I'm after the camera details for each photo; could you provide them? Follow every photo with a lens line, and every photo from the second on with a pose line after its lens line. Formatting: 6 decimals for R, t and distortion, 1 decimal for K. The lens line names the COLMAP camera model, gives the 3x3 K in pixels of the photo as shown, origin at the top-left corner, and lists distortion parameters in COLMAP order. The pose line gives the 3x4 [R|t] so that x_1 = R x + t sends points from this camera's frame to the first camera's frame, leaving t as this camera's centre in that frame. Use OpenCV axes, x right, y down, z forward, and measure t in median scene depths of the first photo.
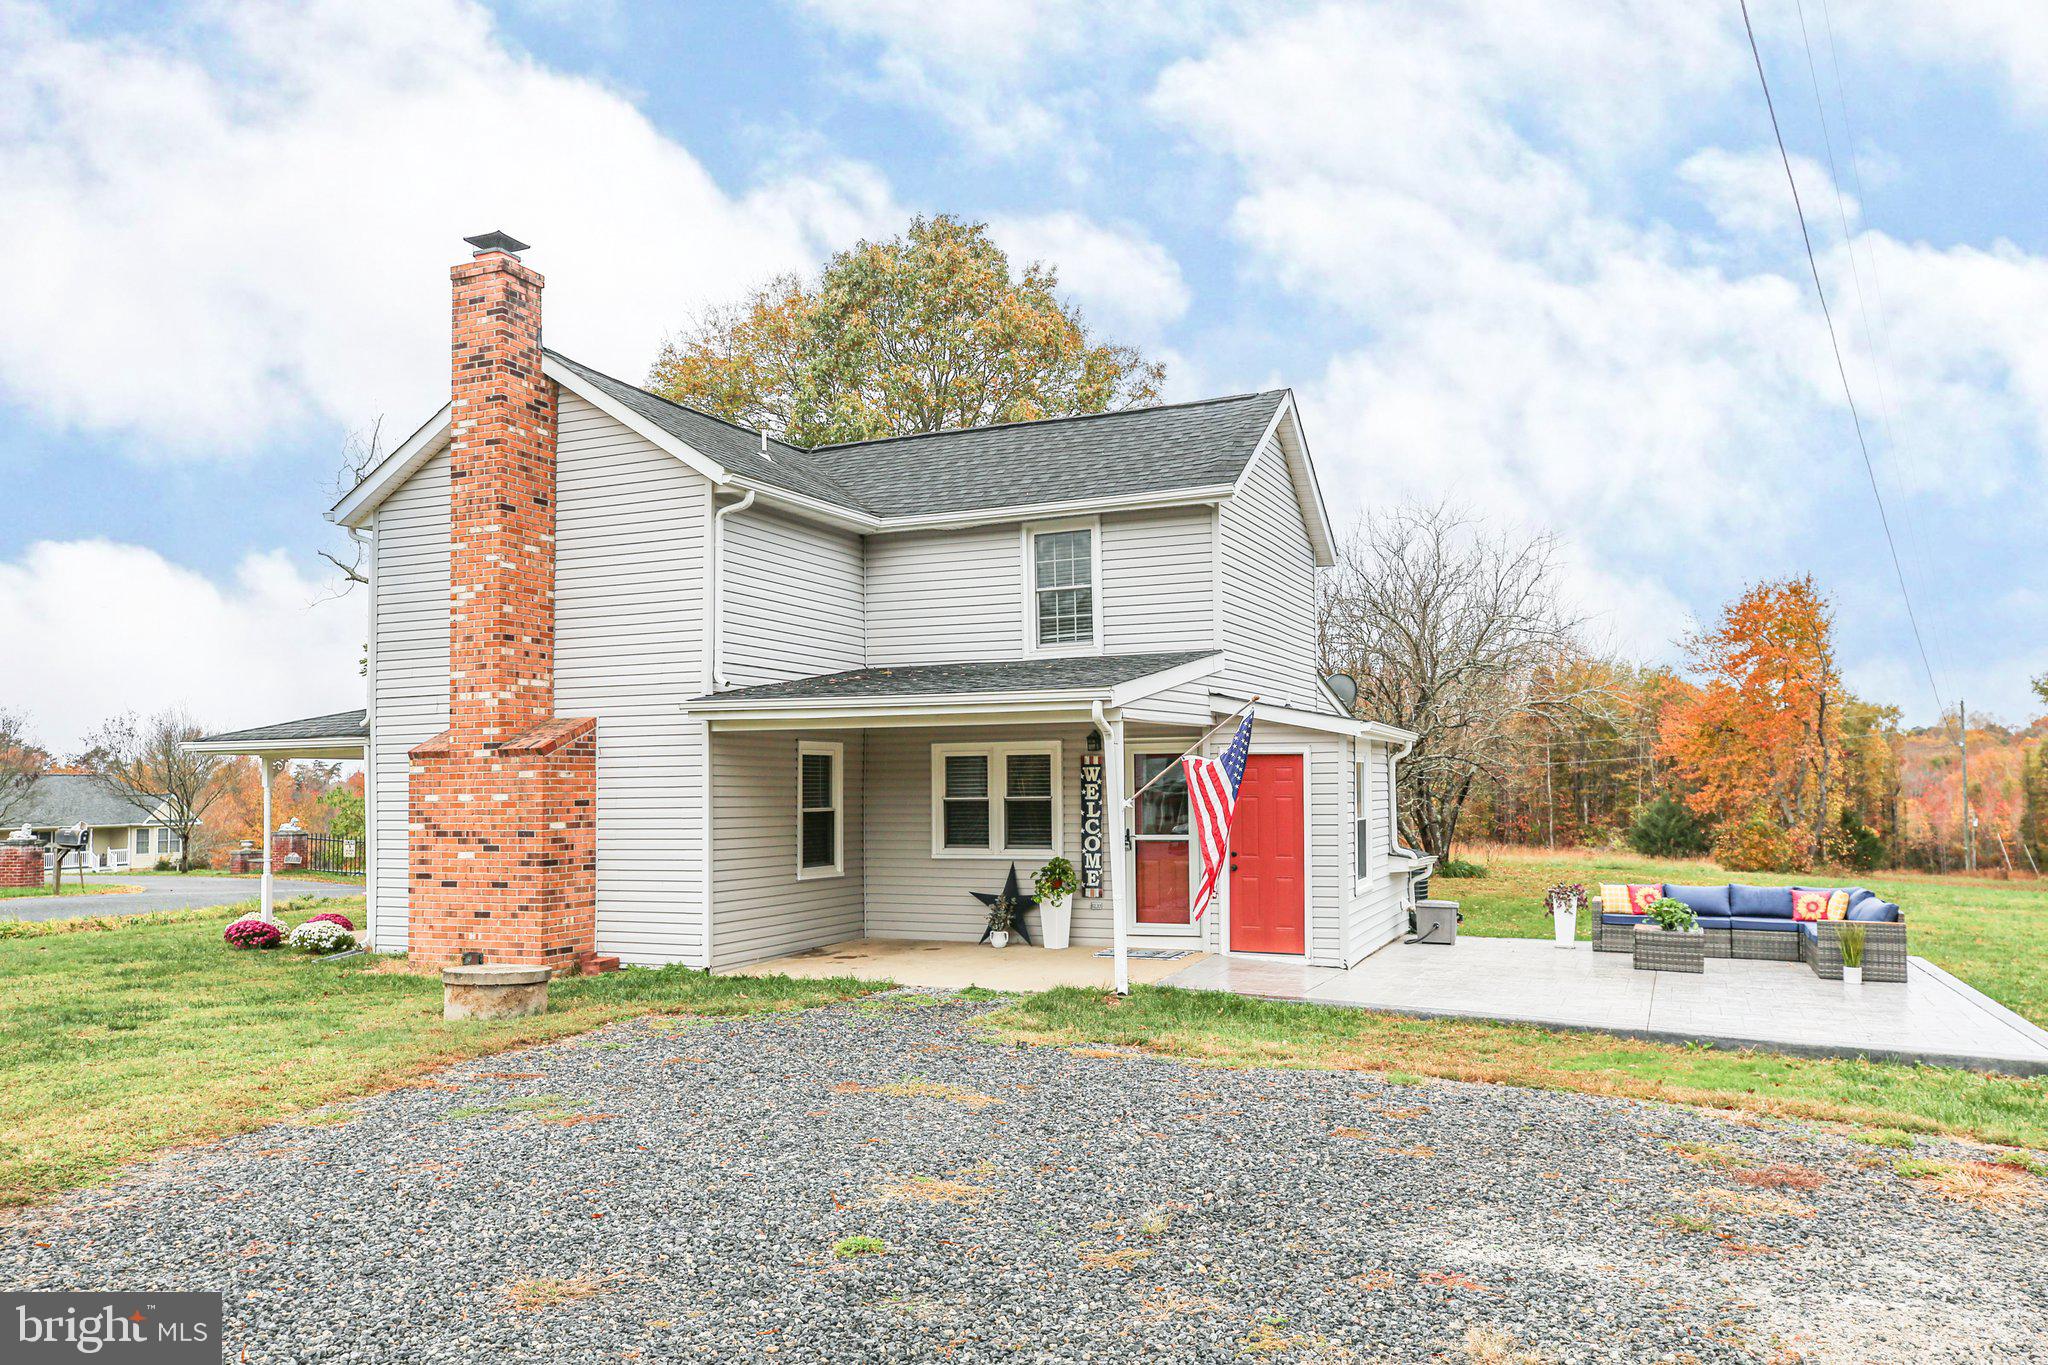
lens RADIAL K [[1575.9, 0, 1016.3], [0, 1575.9, 729.4], [0, 0, 1]] dist [0.009637, 0.002639]
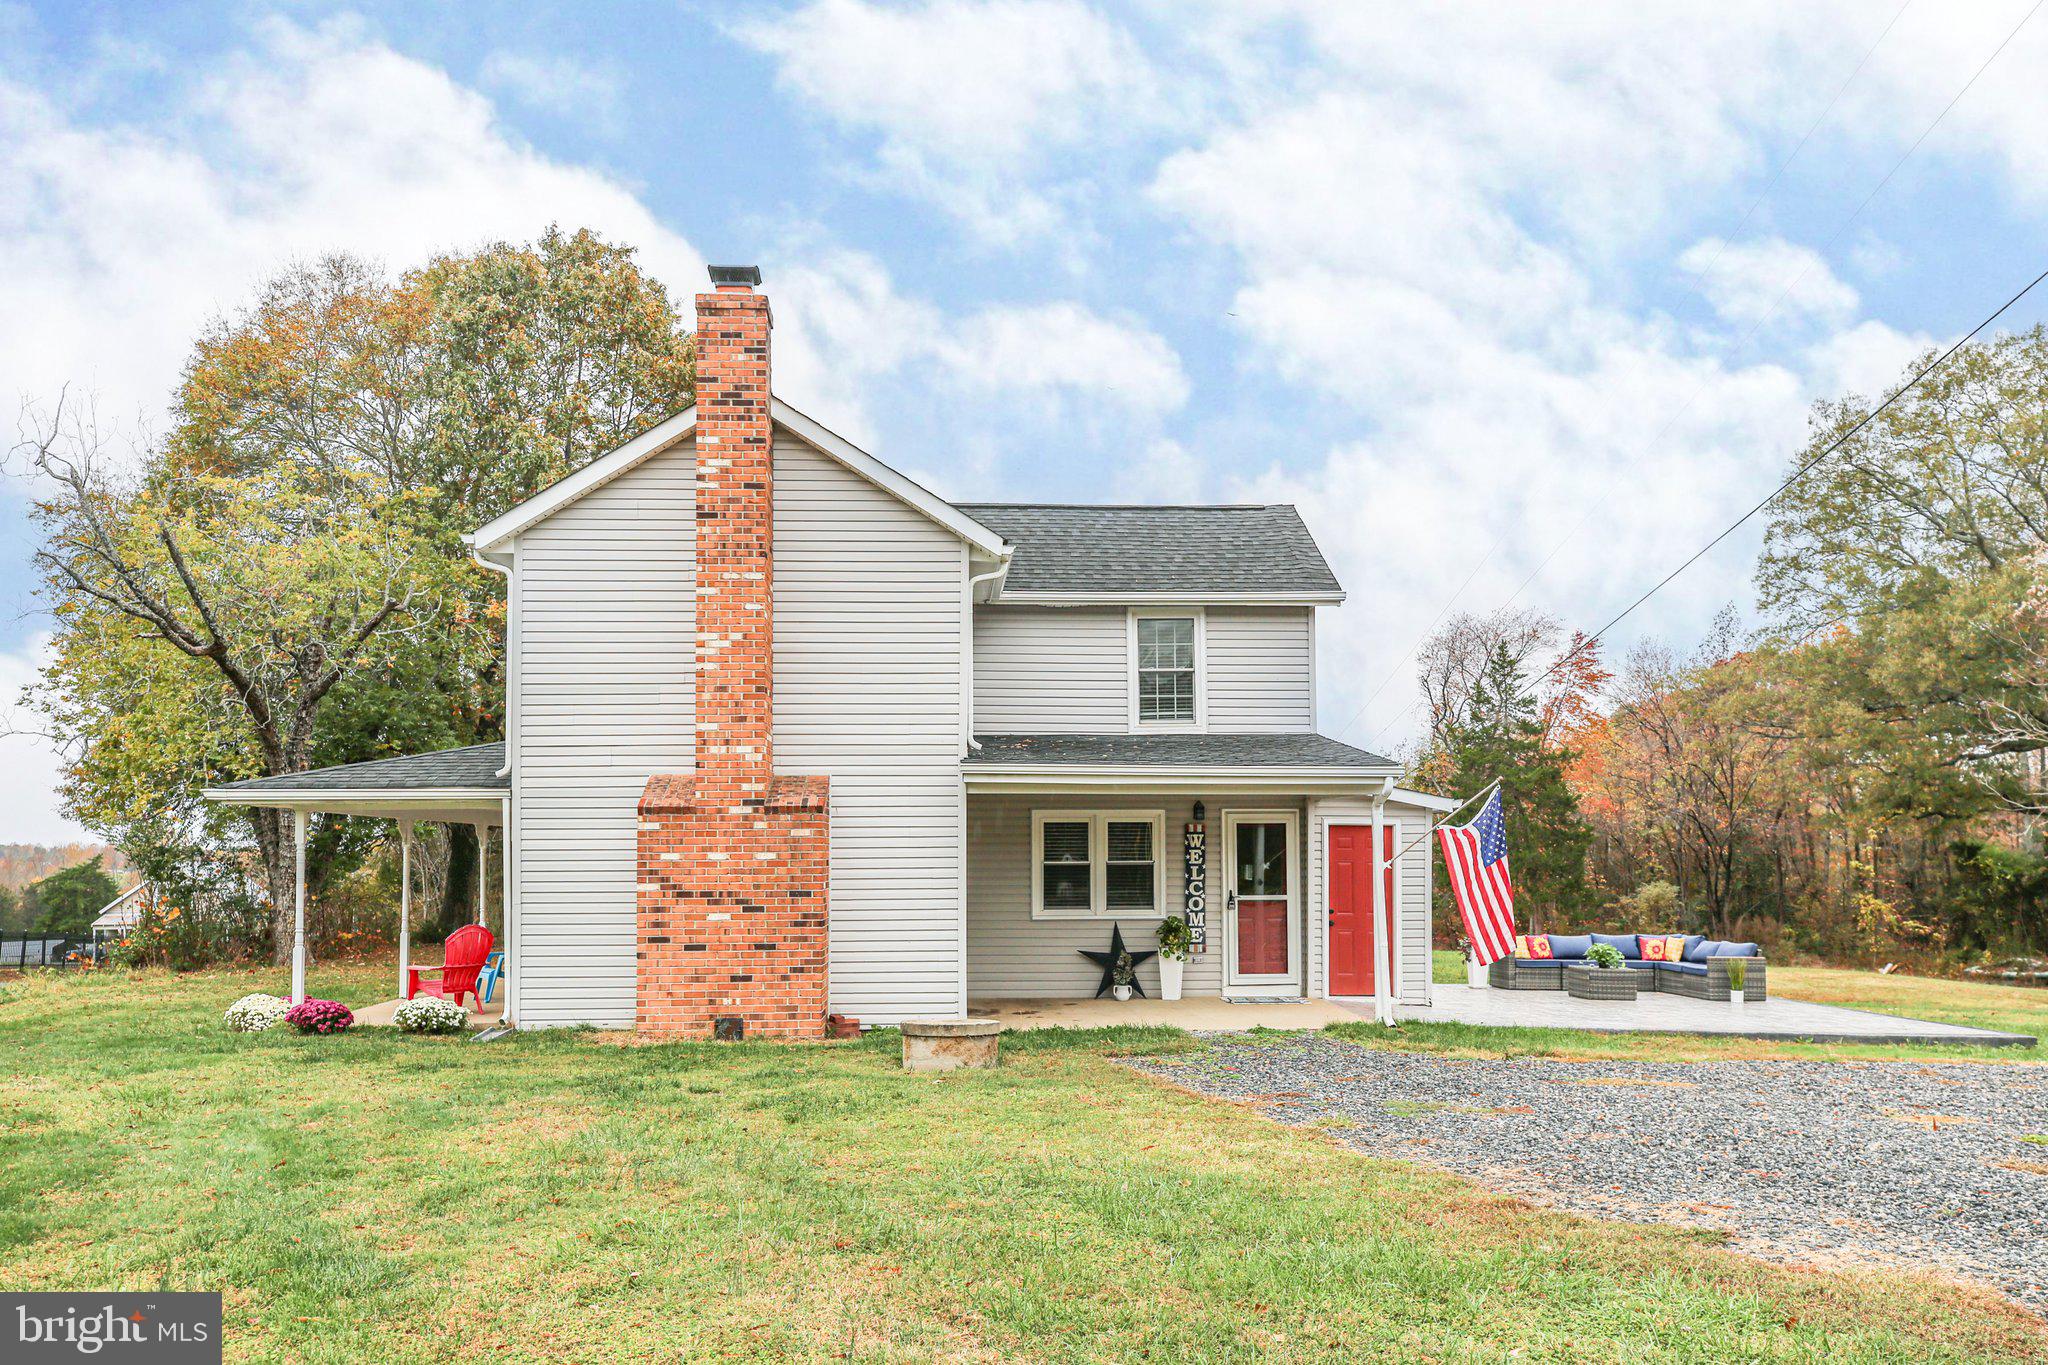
lens RADIAL K [[1721.9, 0, 1036.2], [0, 1721.9, 794.4], [0, 0, 1]] dist [0.016931, -0.009833]
pose [[0.876621, 0.025969, 0.480480, -0.630663], [-0.023017, 0.999663, -0.012036, 0.013131], [-0.480631, -0.000509, 0.876923, -0.002004]]
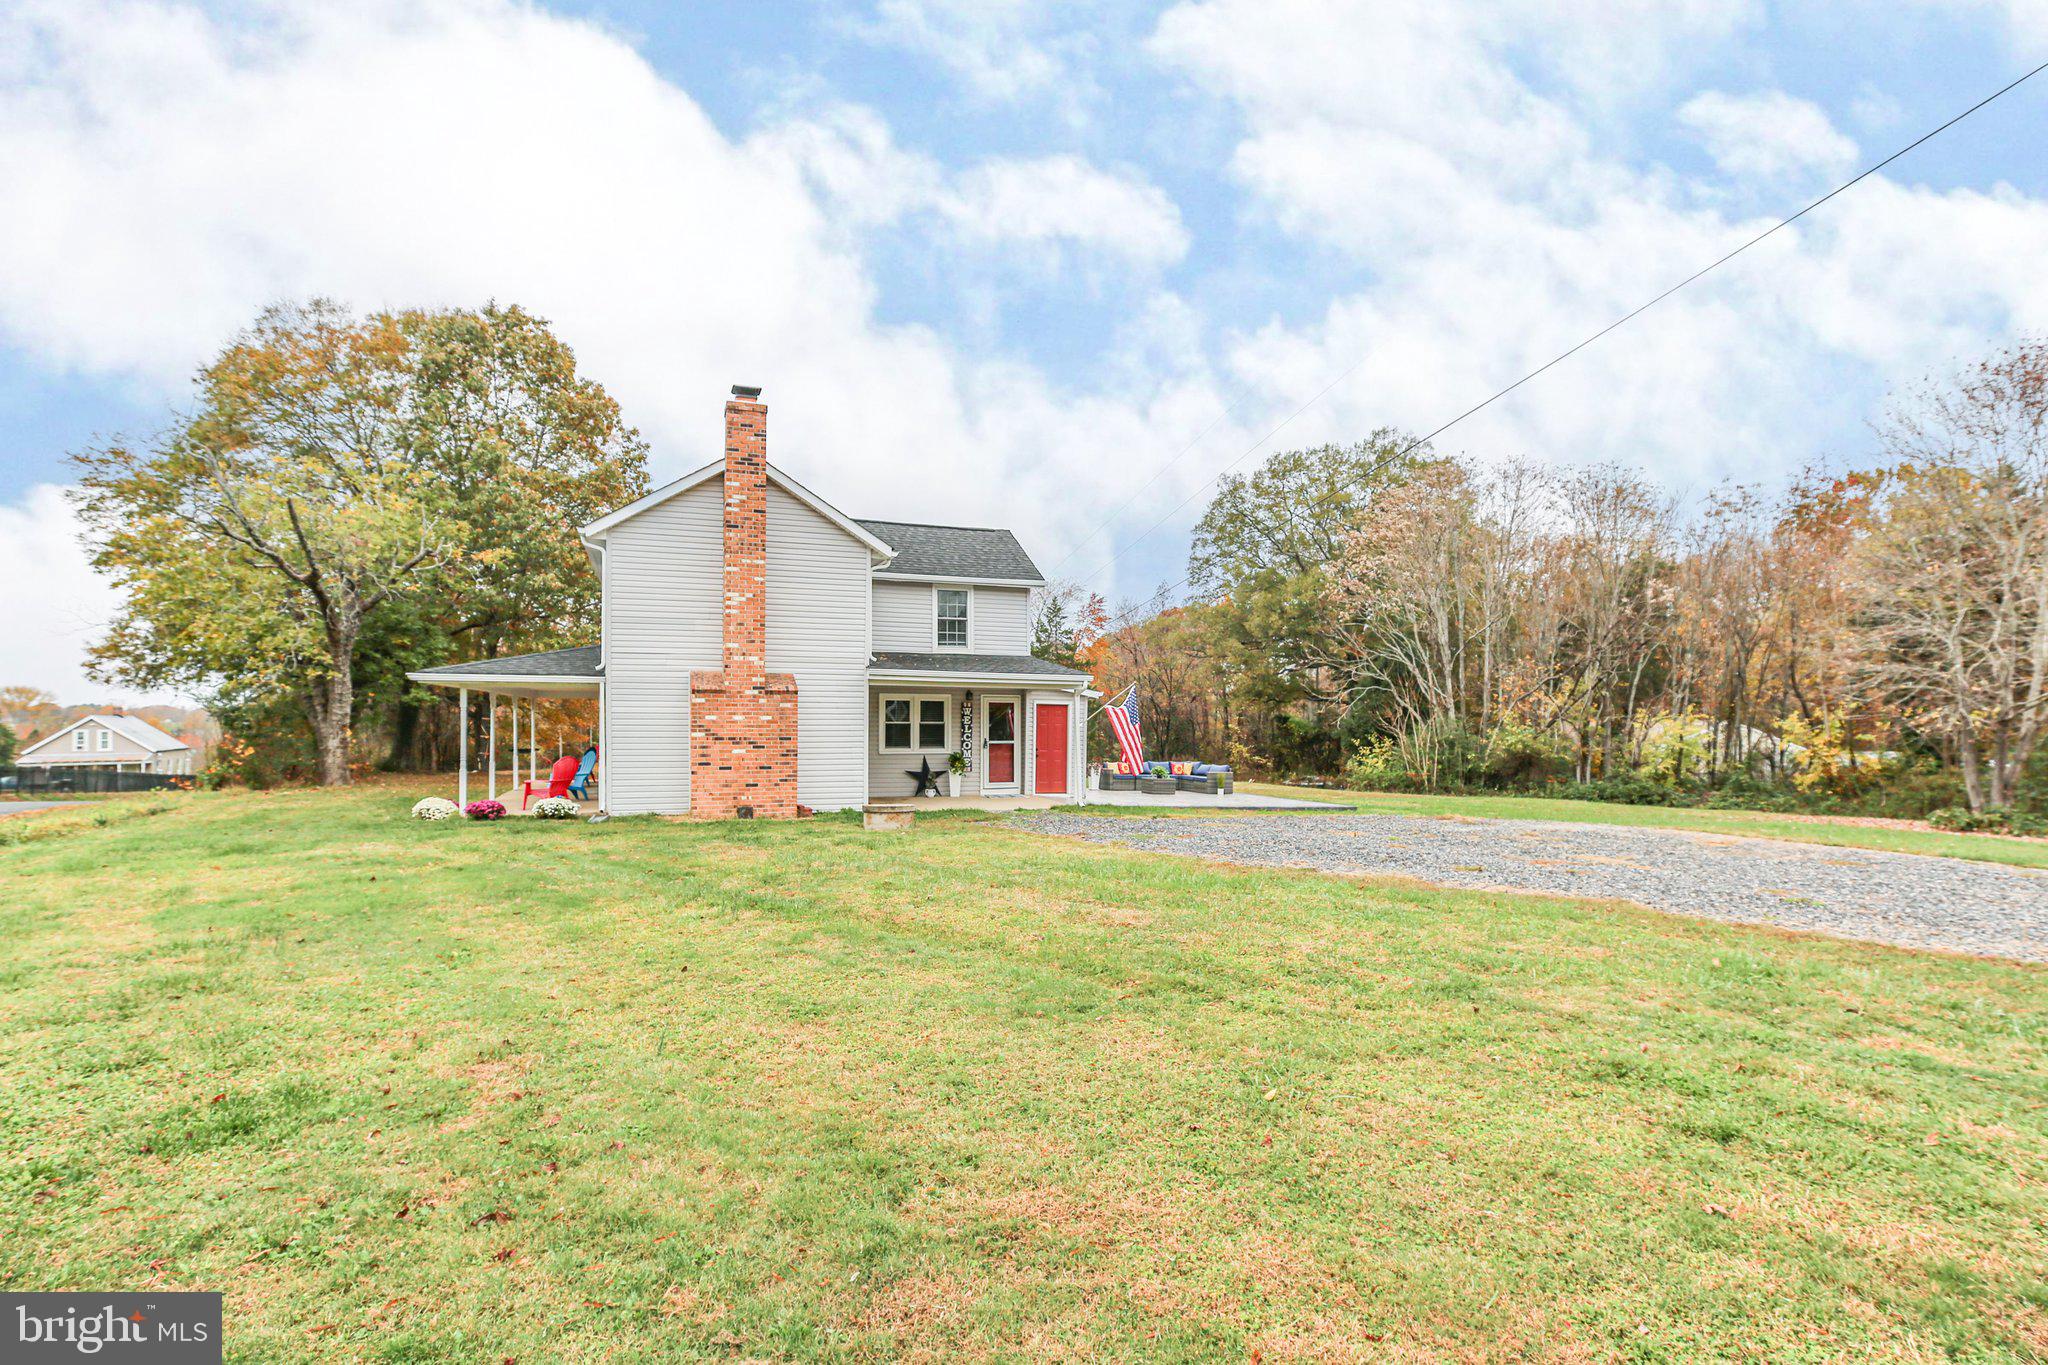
lens RADIAL K [[1086.6, 0, 1103.1], [0, 1086.6, 727.9], [0, 0, 1]] dist [-0.029244, 0.000700]
pose [[0.659936, 0.010337, 0.751251, -0.898219], [-0.039677, 0.998990, 0.021109, 0.013052], [-0.750273, -0.043738, 0.659679, -0.065234]]
